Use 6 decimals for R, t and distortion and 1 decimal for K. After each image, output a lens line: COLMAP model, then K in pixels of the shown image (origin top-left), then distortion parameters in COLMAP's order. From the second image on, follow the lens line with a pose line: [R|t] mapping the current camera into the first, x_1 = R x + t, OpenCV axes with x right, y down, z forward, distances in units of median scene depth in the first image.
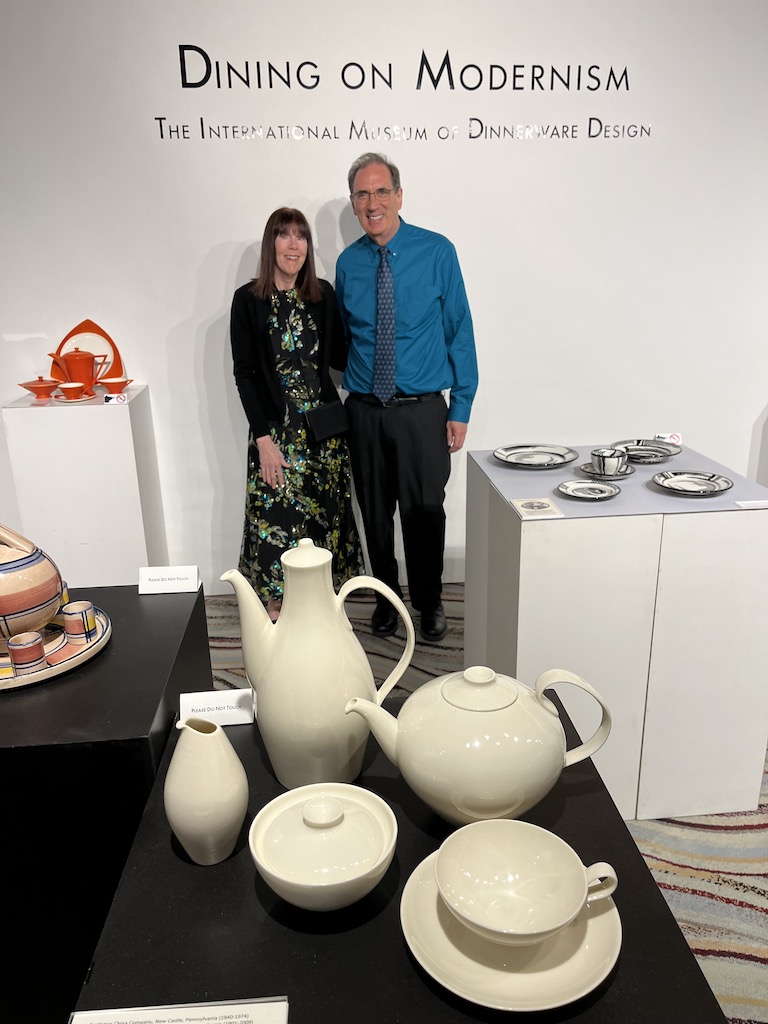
lens RADIAL K [[775.1, 0, 386.9], [0, 775.1, 510.9], [0, 0, 1]] dist [-0.028569, 0.001233]
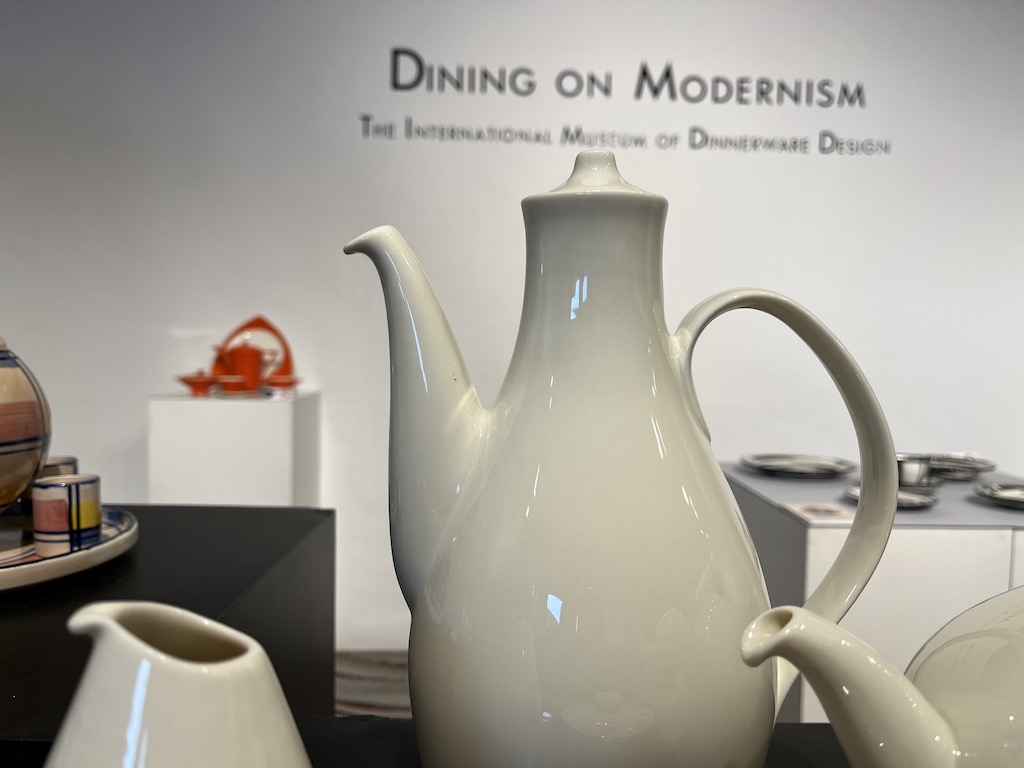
lens RADIAL K [[775.1, 0, 507.7], [0, 775.1, 384.2], [0, 0, 1]] dist [-0.028569, 0.001233]
pose [[0.995939, 0.047593, -0.076421, -0.028822], [-0.066724, 0.960078, -0.271658, 0.058879], [0.060441, 0.275654, 0.959355, 0.173795]]
